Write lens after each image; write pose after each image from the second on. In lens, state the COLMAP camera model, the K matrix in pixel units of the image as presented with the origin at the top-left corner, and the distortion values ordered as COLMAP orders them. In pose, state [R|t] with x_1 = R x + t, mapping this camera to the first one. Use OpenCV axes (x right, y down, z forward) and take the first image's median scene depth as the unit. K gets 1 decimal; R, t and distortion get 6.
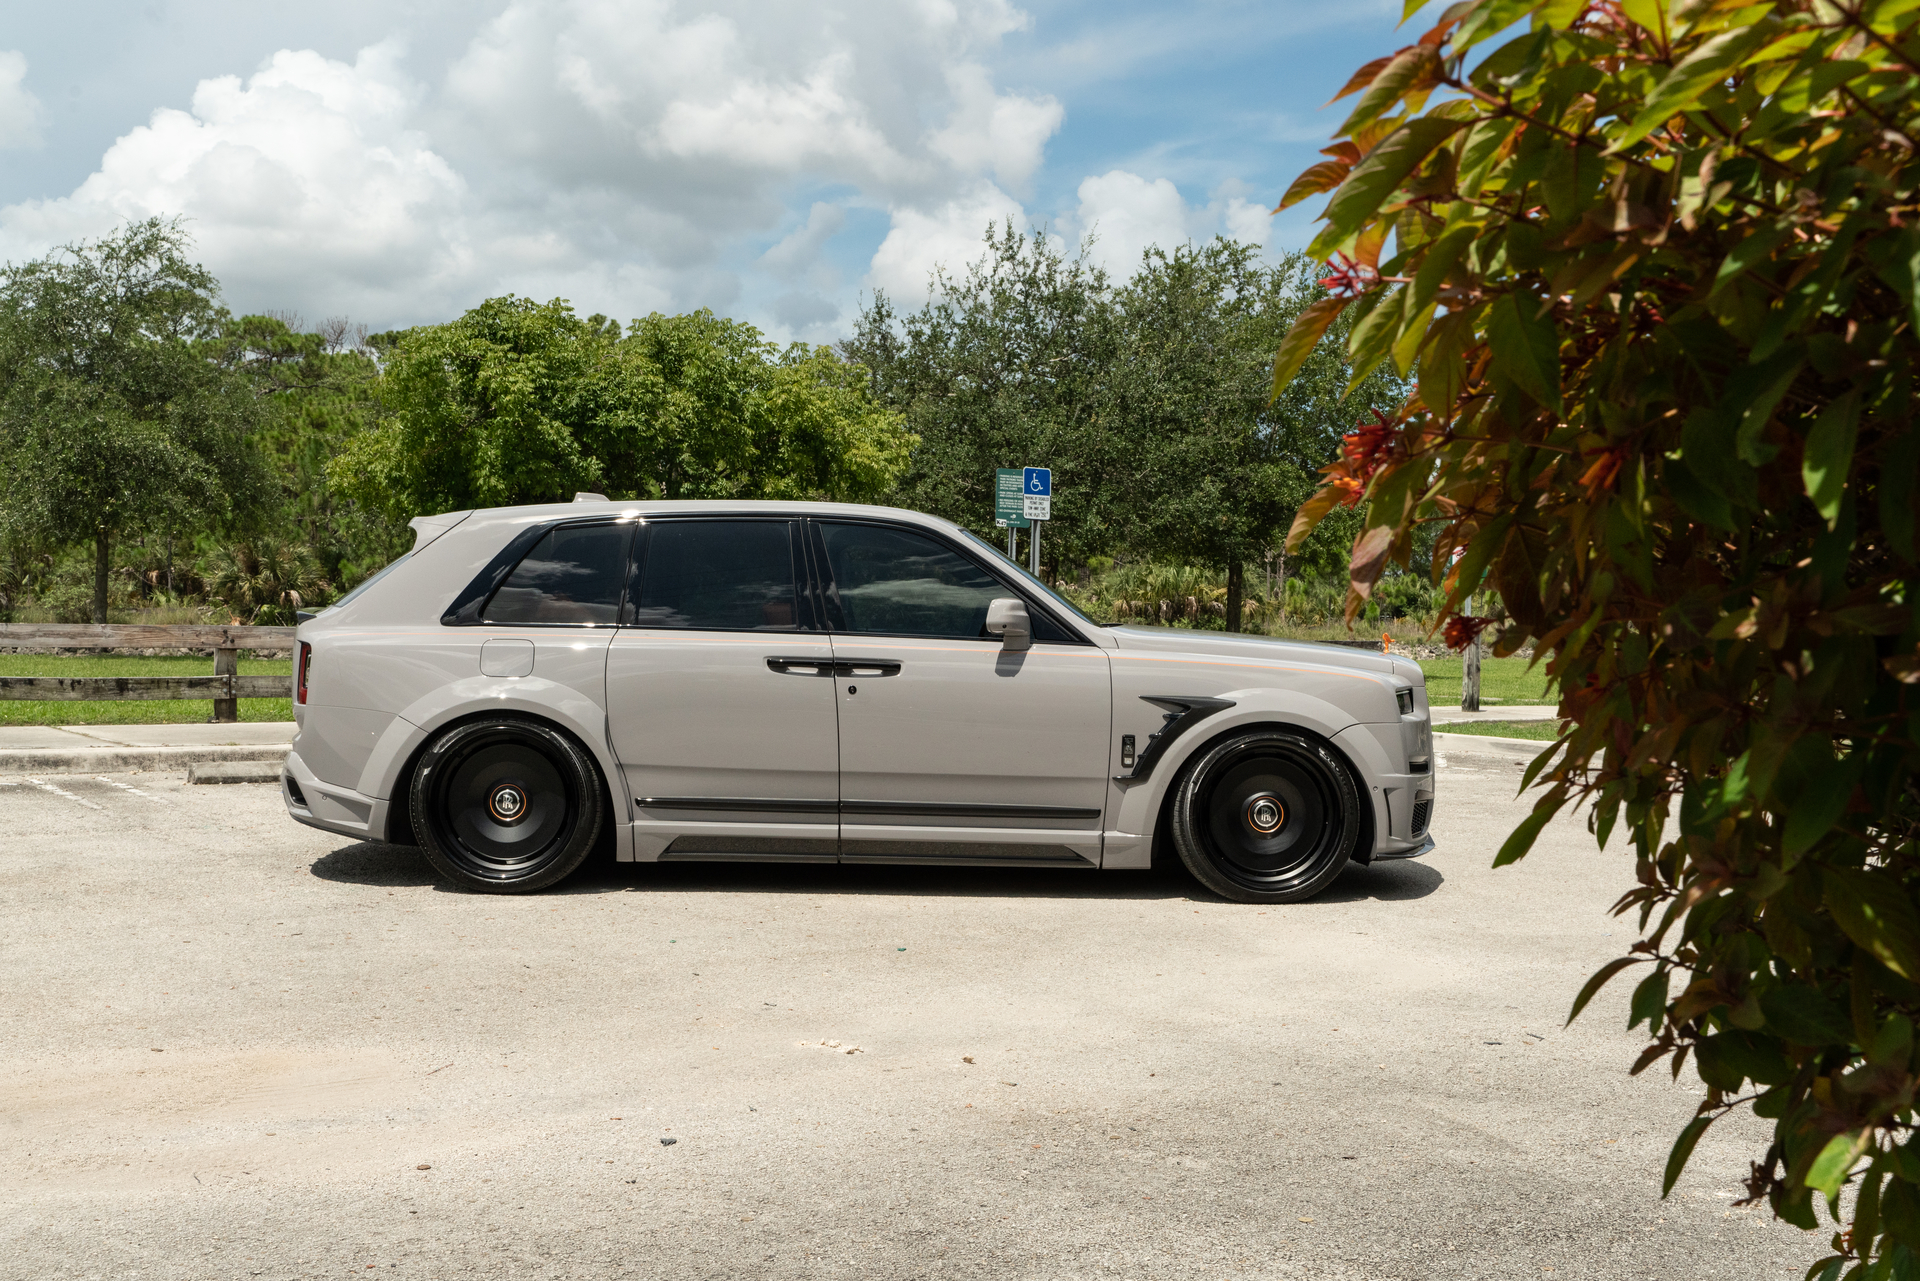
lens RADIAL K [[2119.9, 0, 960.4], [0, 2119.9, 660.8], [0, 0, 1]] dist [0.002382, -0.020790]
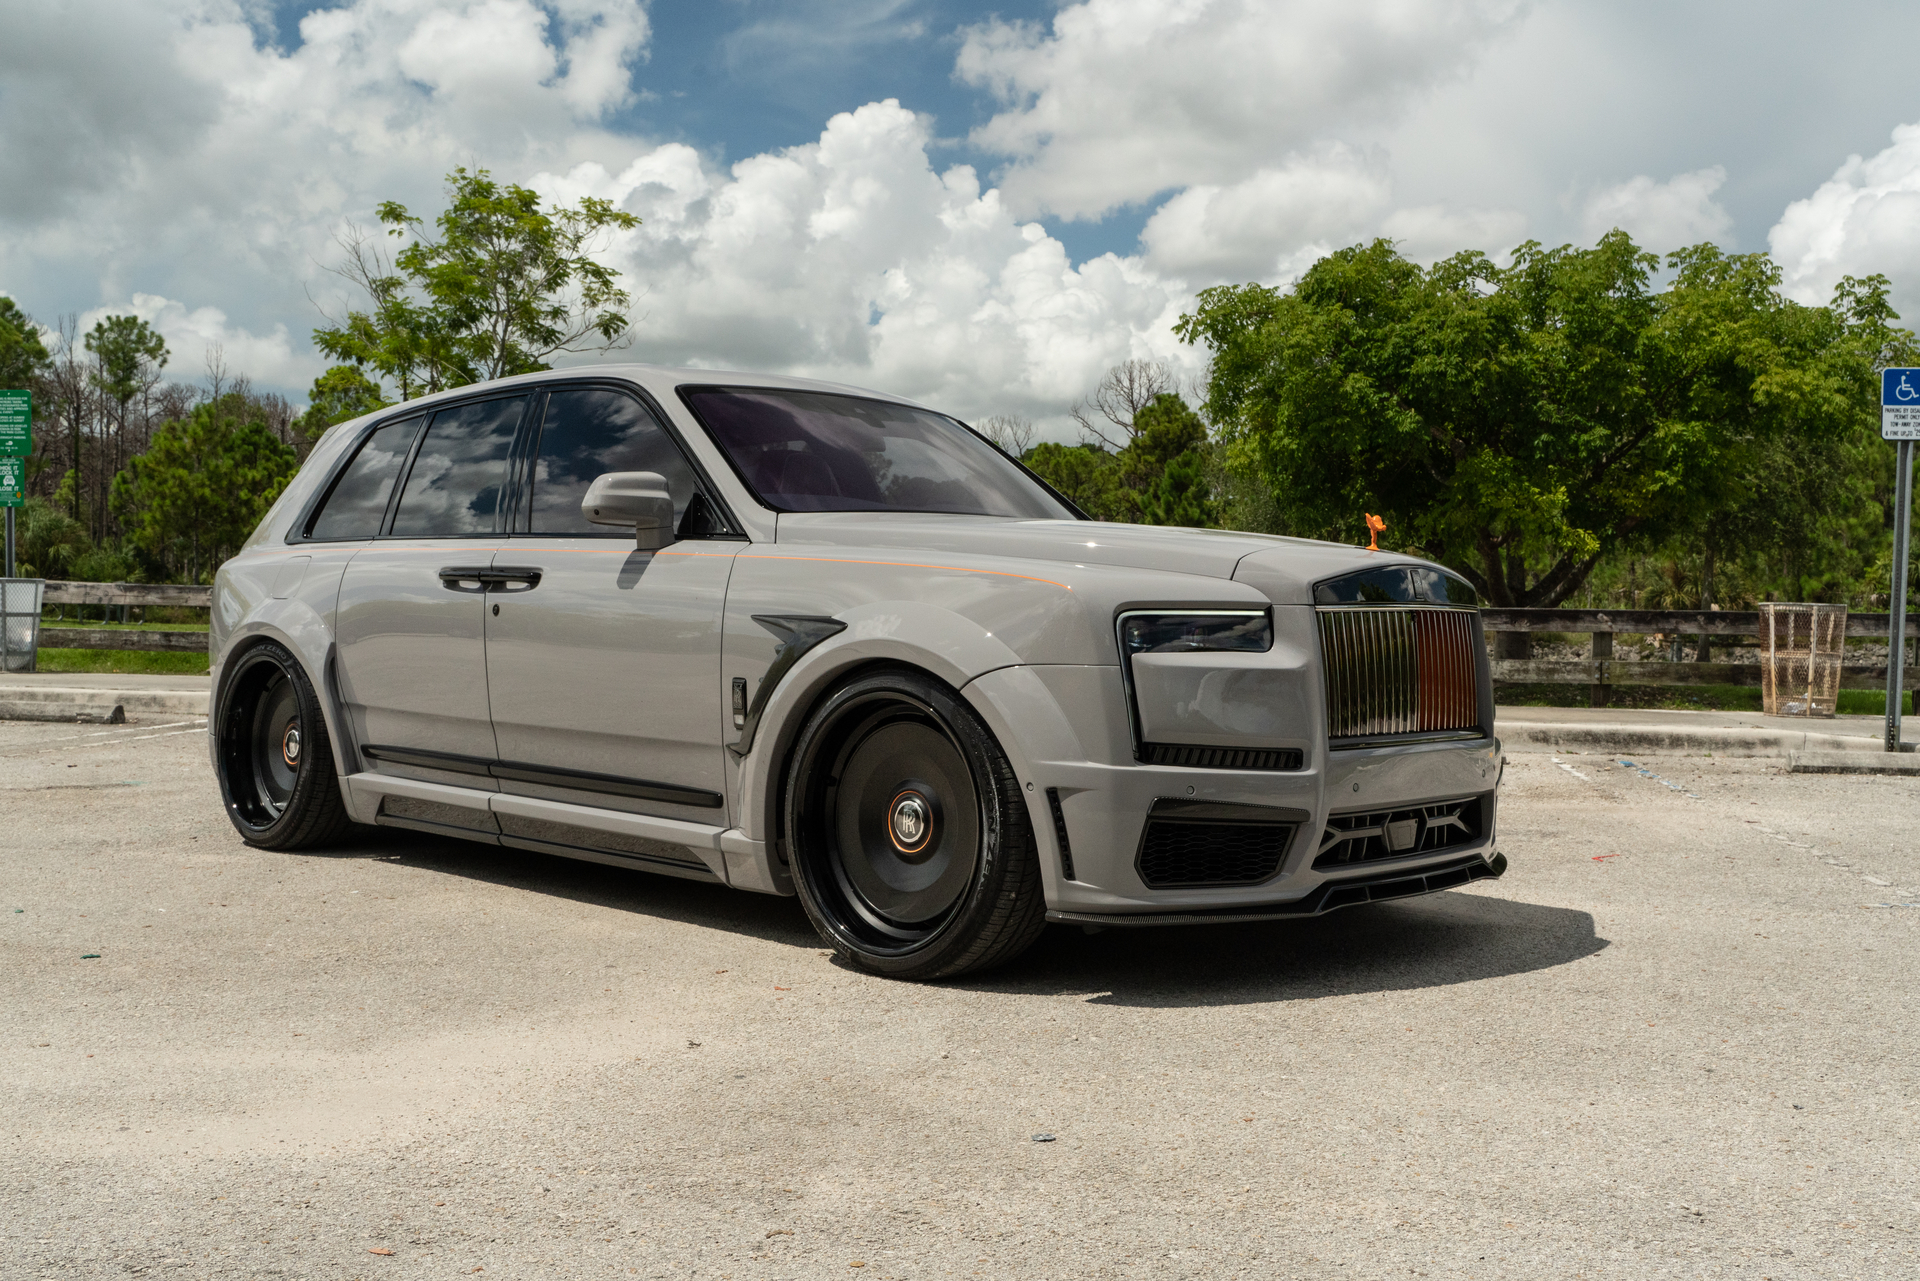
lens RADIAL K [[1838.0, 0, 960.0], [0, 1838.0, 640.5], [0, 0, 1]] dist [-0.000559, -0.014709]
pose [[0.692999, -0.000640, -0.720938, 0.513924], [-0.015097, 0.999767, -0.015400, 0.031257], [0.720780, 0.021556, 0.692828, 0.663217]]
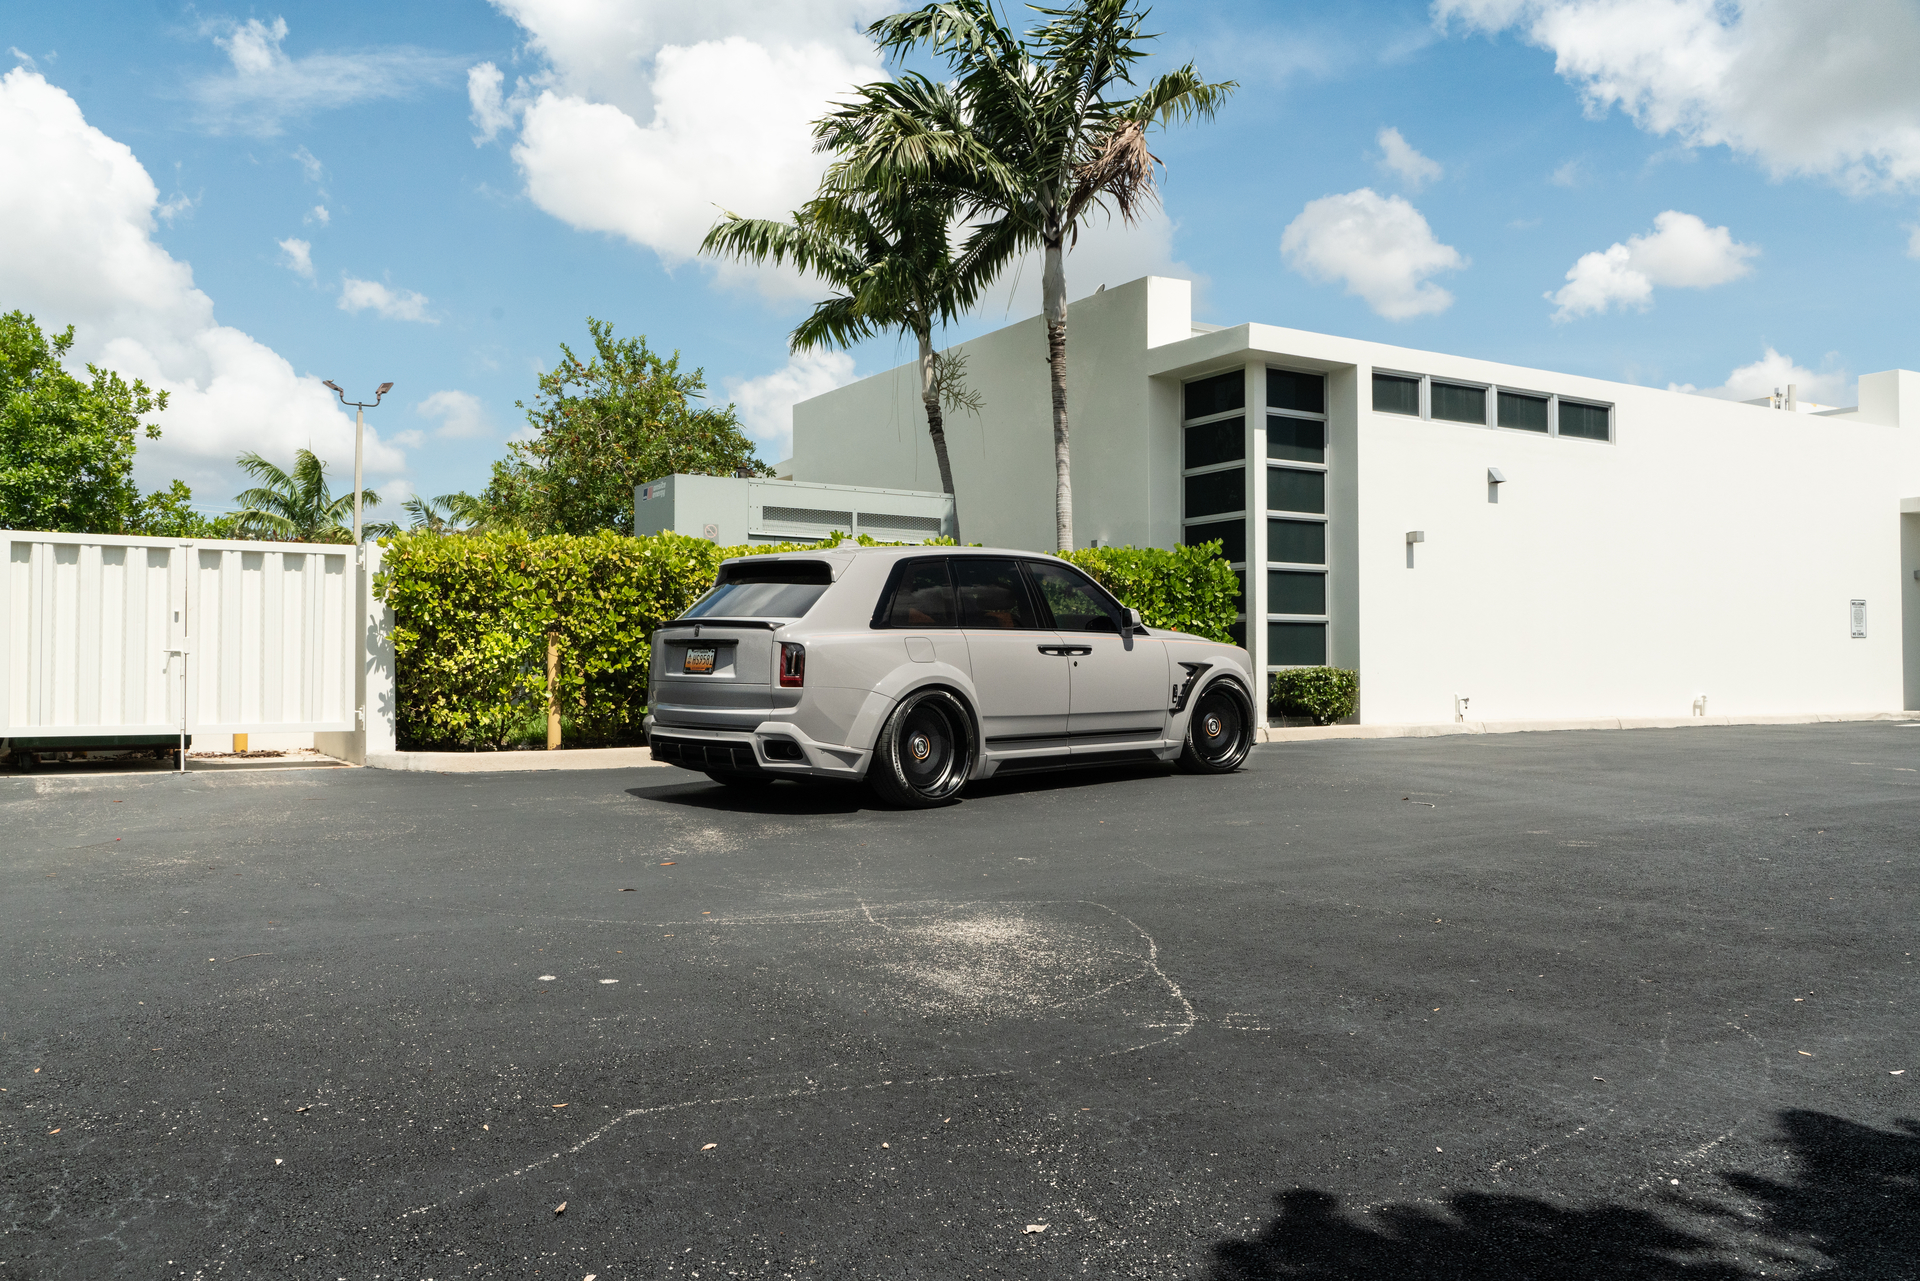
lens RADIAL K [[1500.1, 0, 960.0], [0, 1500.1, 640.5], [0, 0, 1]] dist [0.005326, 0.003750]
pose [[0.727721, -0.019348, 0.685601, -0.905162], [0.024884, 0.999689, 0.001799, -0.008757], [-0.685422, 0.015751, 0.727976, 0.205810]]
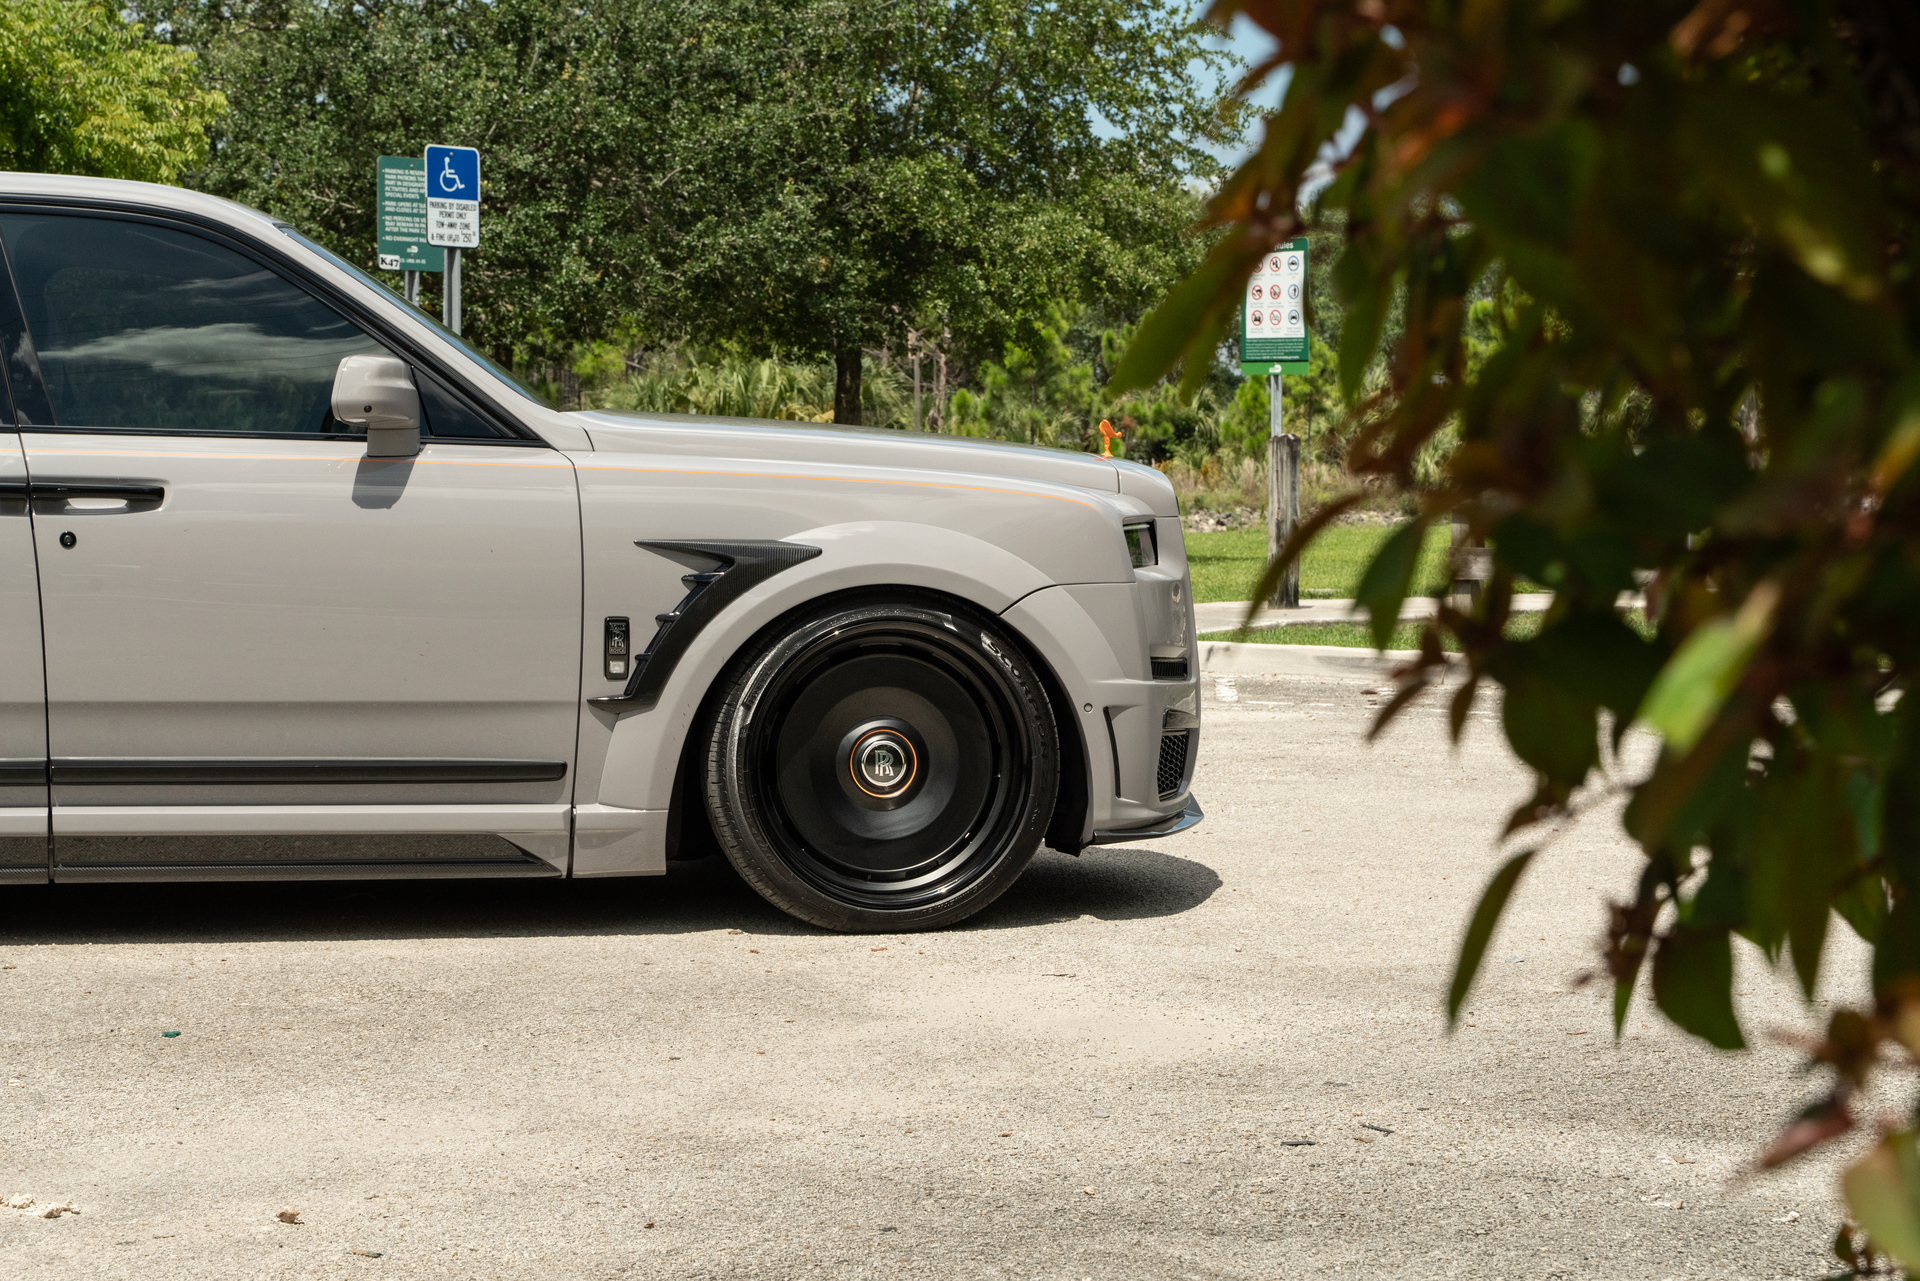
lens RADIAL K [[4025.2, 0, 960.0], [0, 4025.2, 640.5], [0, 0, 1]] dist [-0.015161, -0.111884]
pose [[0.988034, -0.025293, 0.152151, 0.012474], [0.022211, 0.999513, 0.021924, 0.020927], [-0.152632, -0.018282, 0.988114, 0.017164]]
